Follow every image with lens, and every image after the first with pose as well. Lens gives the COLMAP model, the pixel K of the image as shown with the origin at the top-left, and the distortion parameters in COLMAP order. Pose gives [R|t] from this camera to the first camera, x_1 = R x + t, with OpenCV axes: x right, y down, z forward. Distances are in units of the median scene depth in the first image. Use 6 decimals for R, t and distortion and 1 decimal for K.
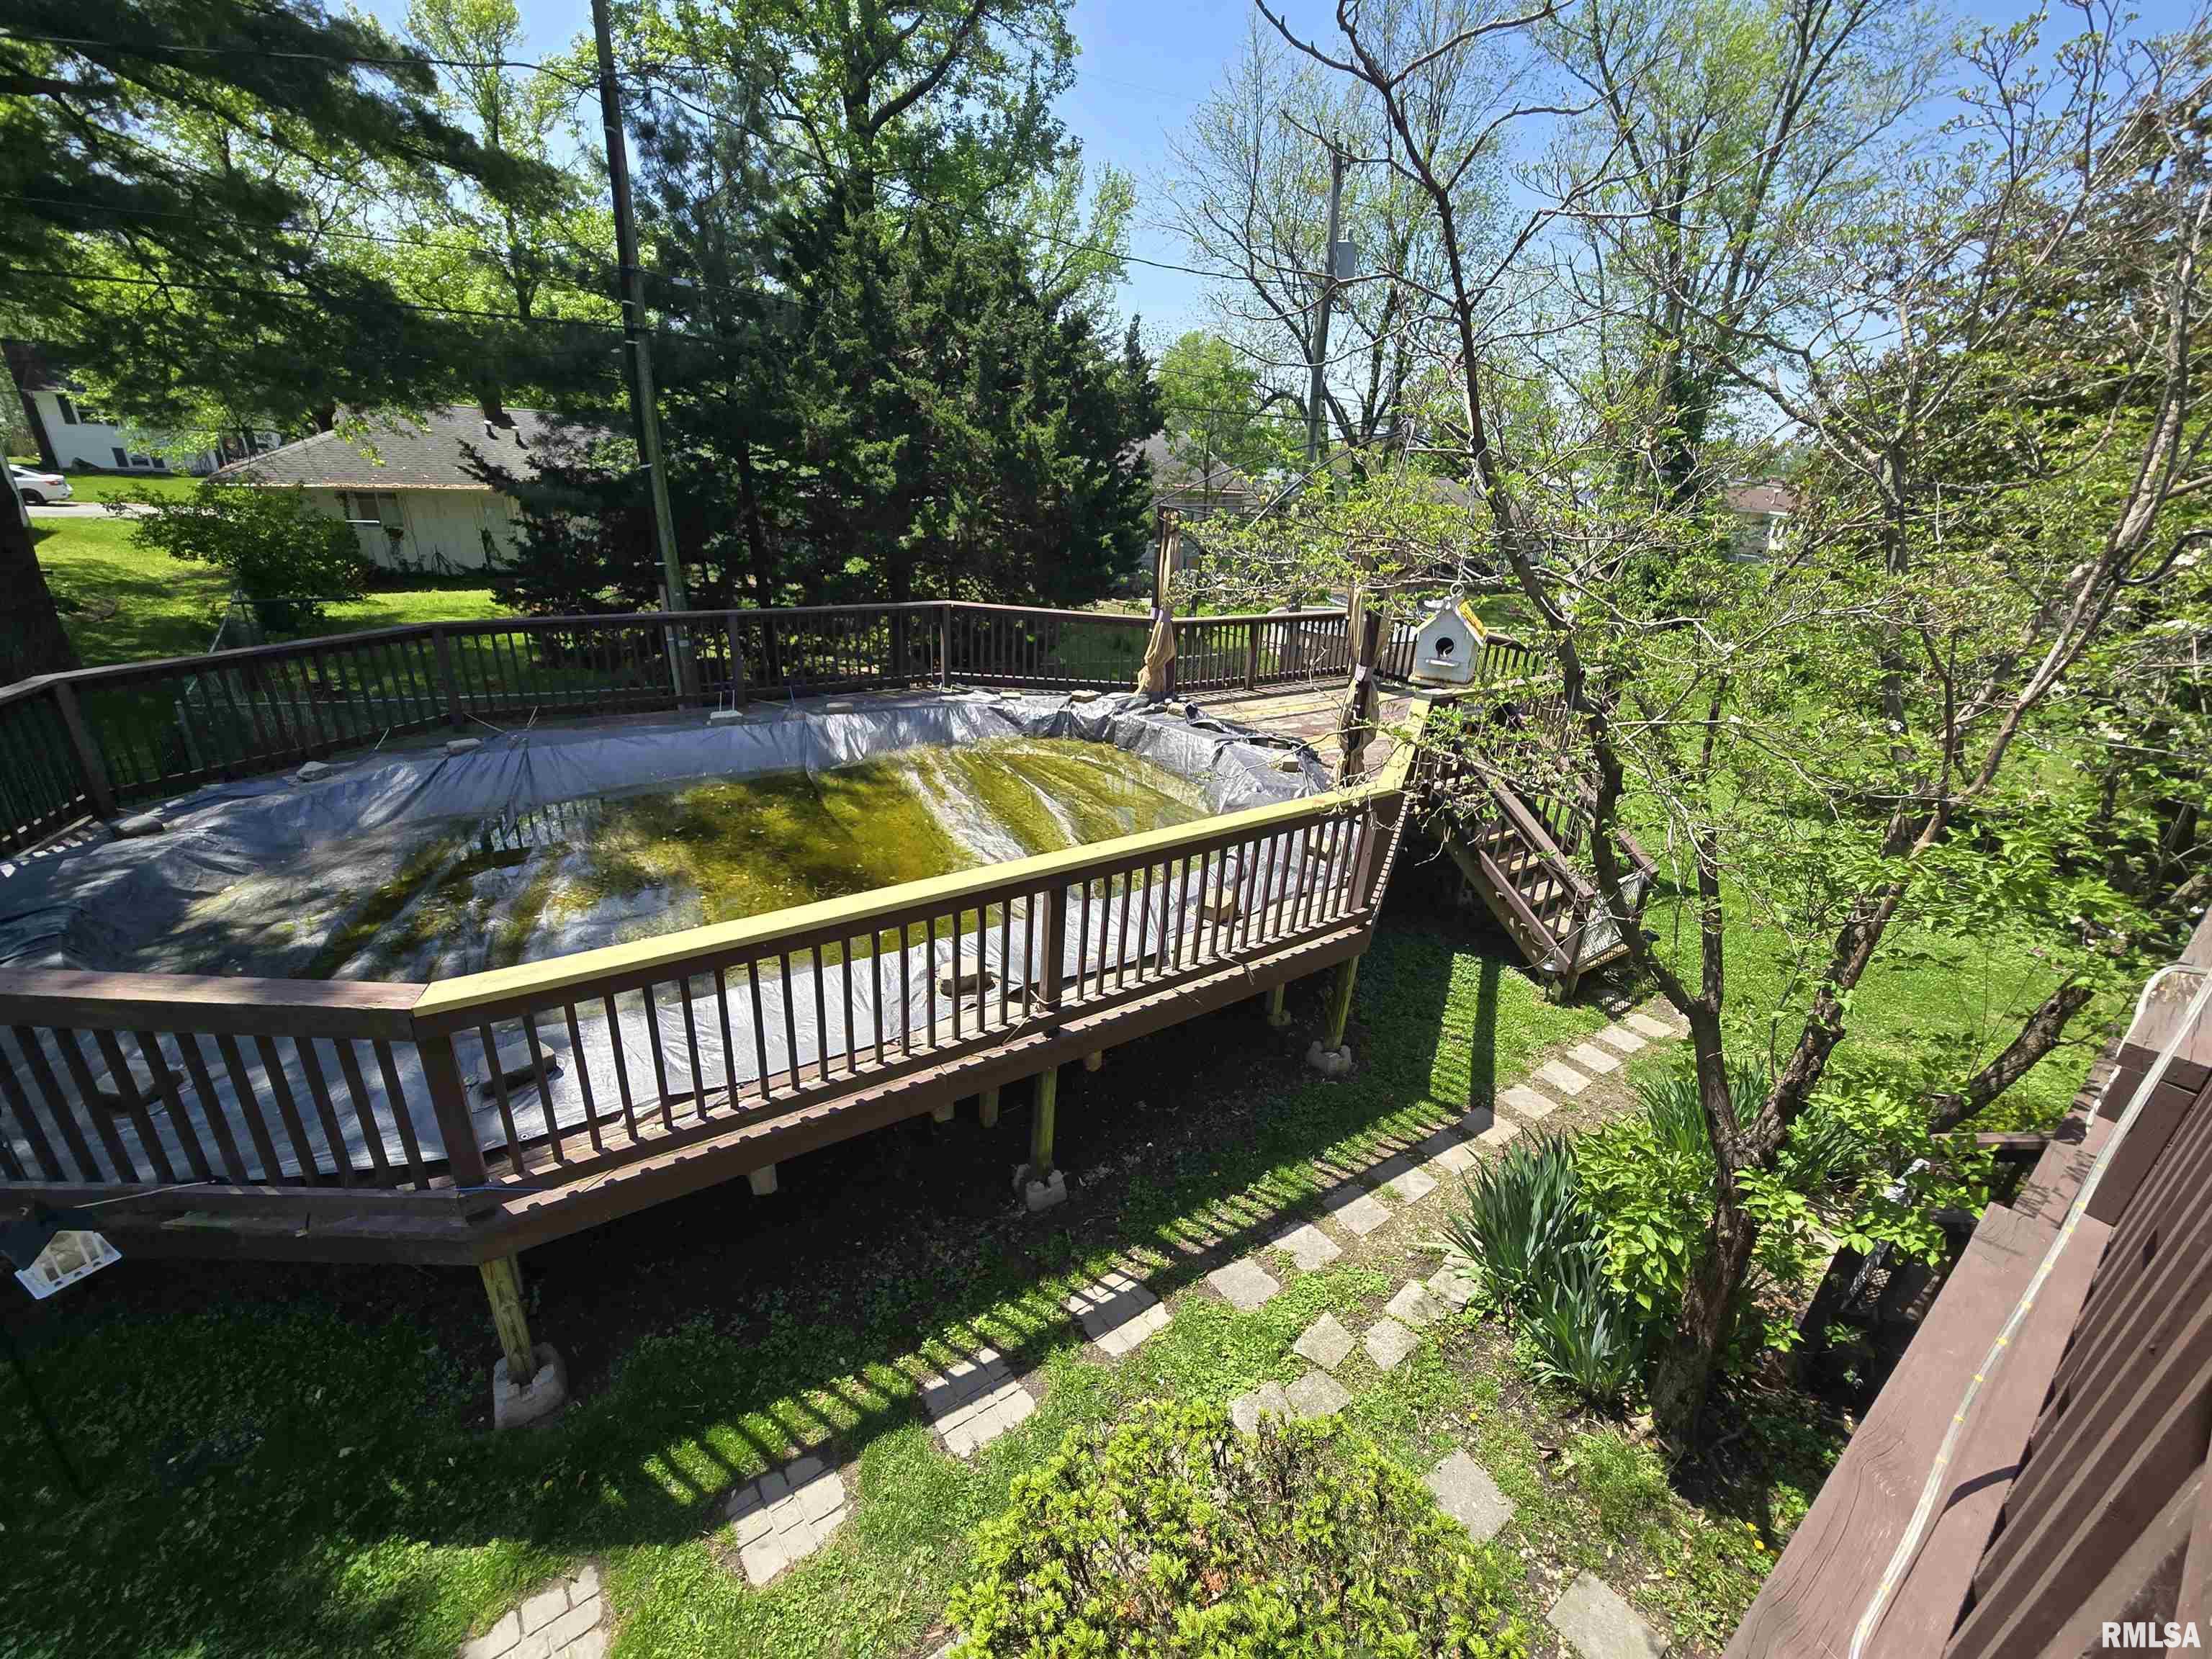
lens RADIAL K [[901.2, 0, 1109.8], [0, 901.2, 832.5], [0, 0, 1]] dist [0.000404, 0.001576]
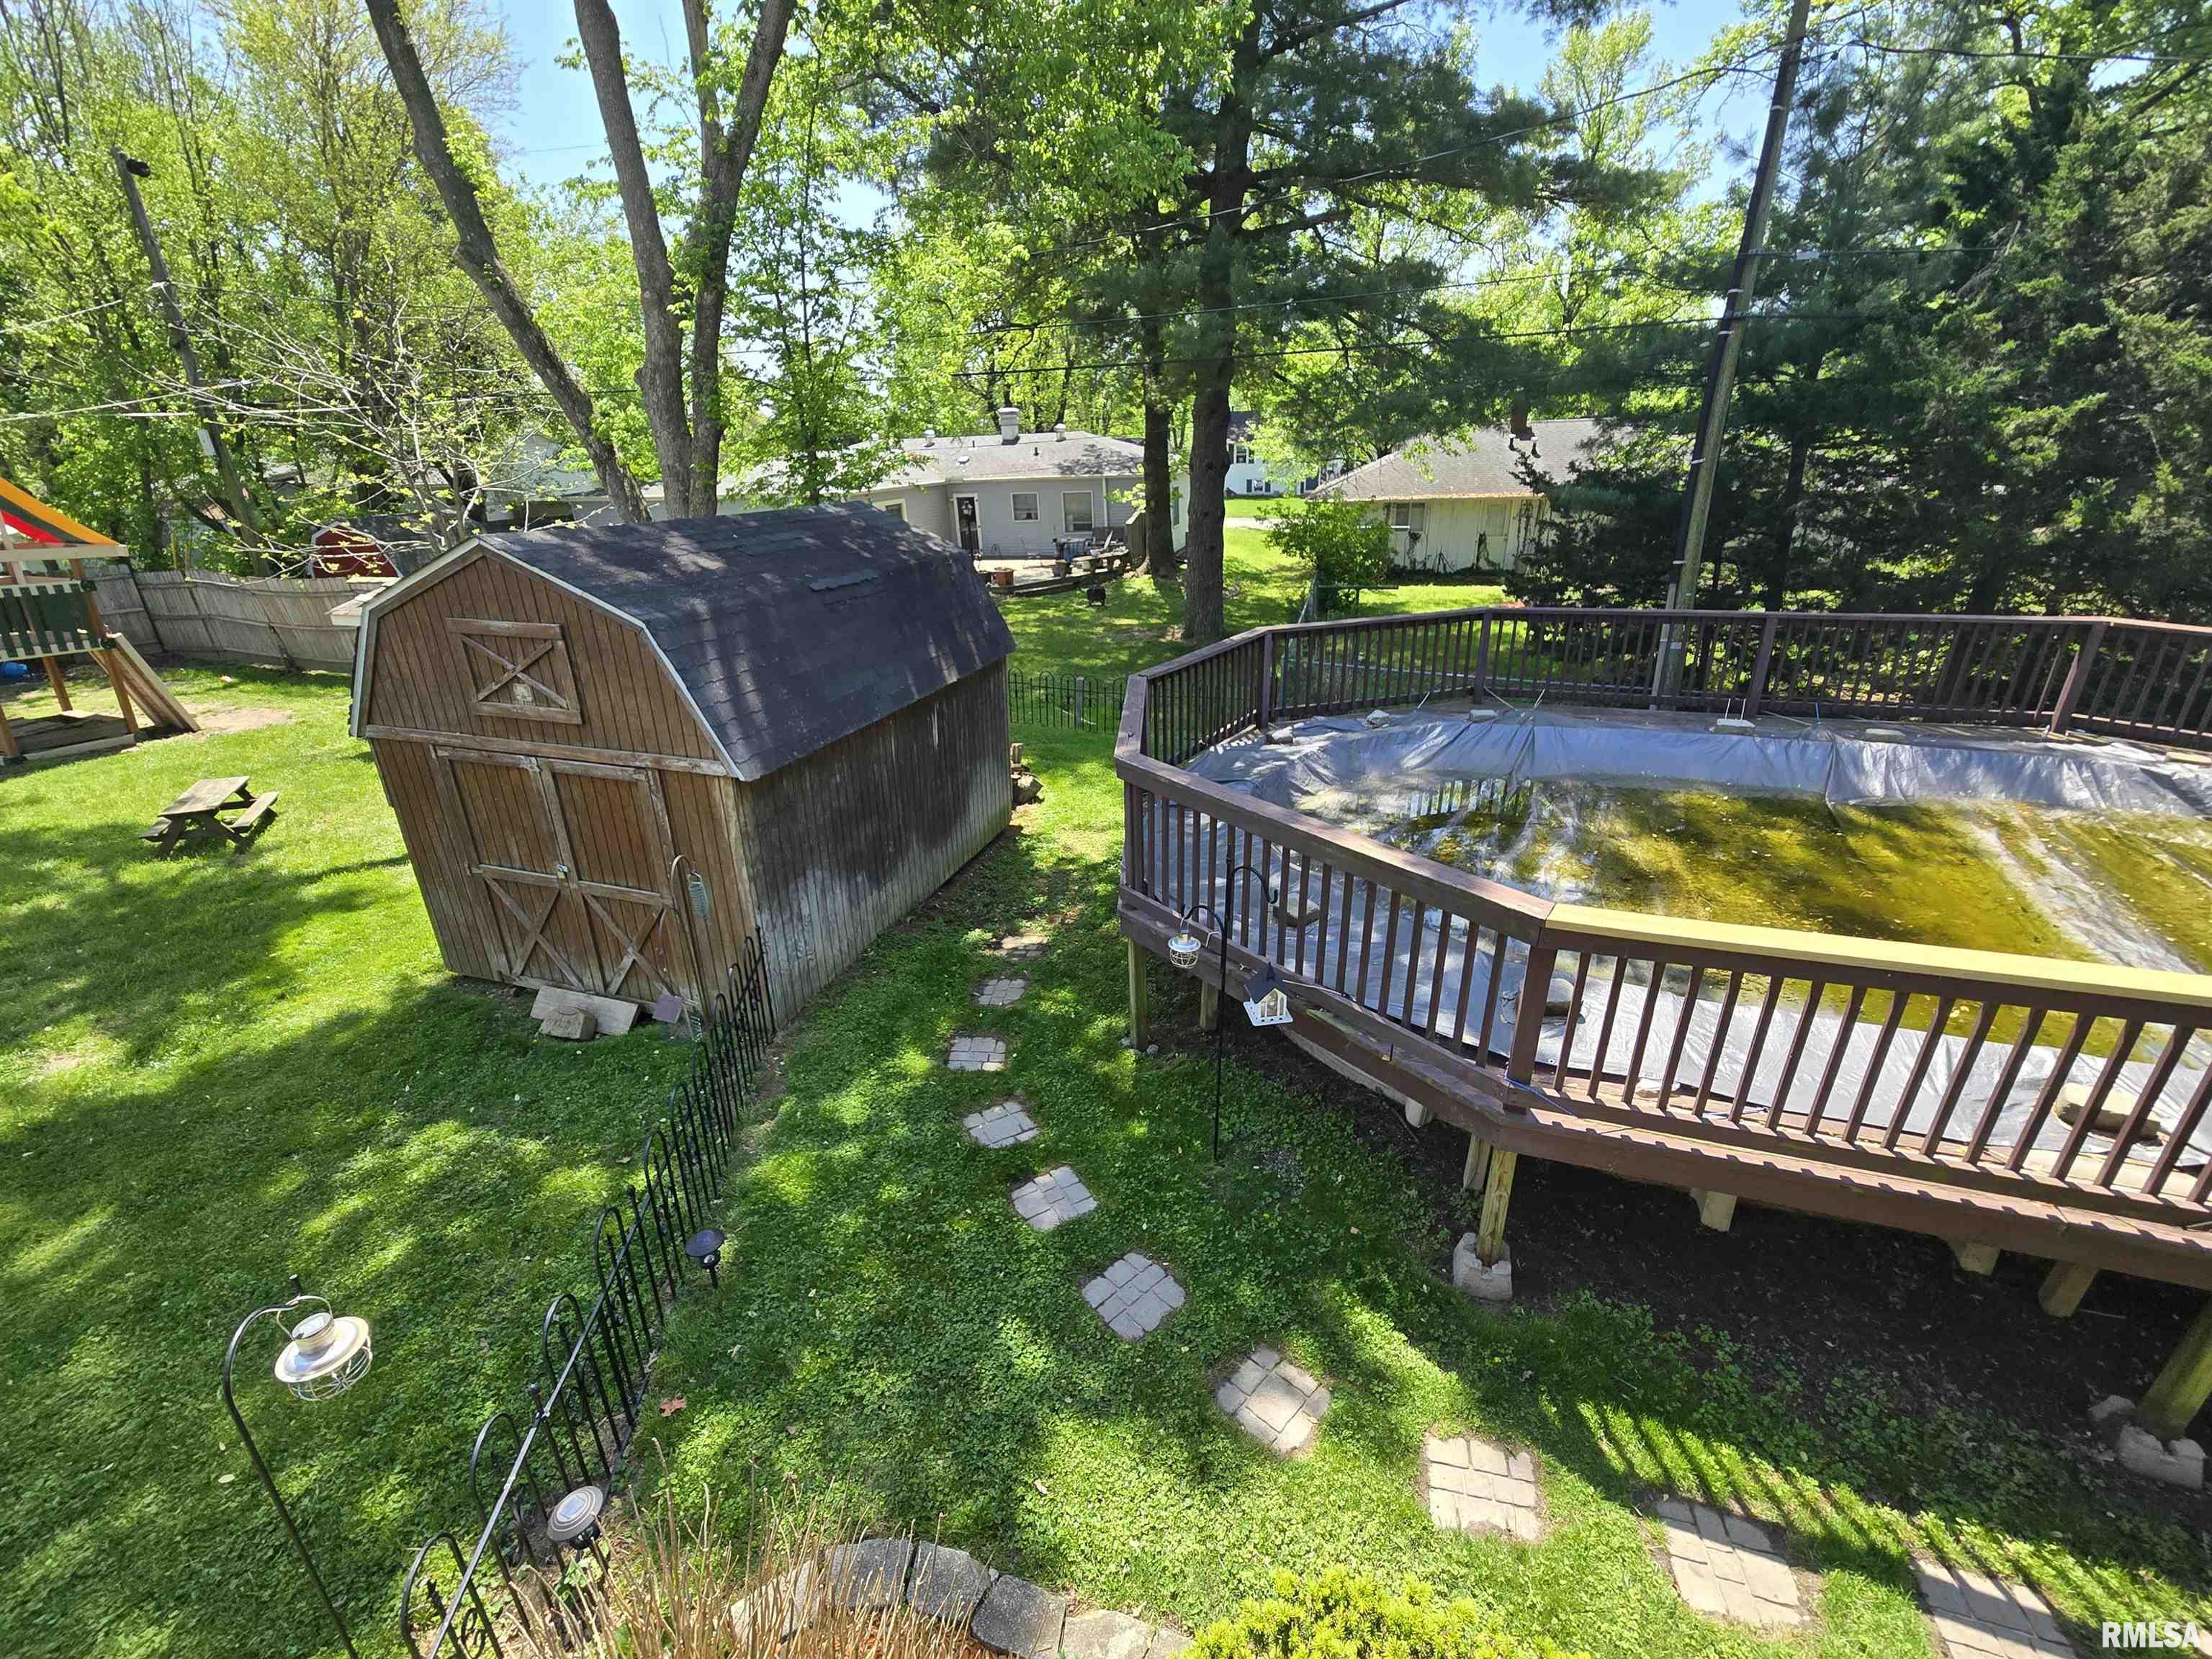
lens RADIAL K [[901.2, 0, 1102.8], [0, 901.2, 828.9], [0, 0, 1]] dist [0.000404, 0.001576]
pose [[0.613427, 0.236003, -0.753665, -0.118326], [-0.244079, 0.964240, 0.103280, 0.044678], [0.751088, 0.120600, 0.649094, -0.091851]]
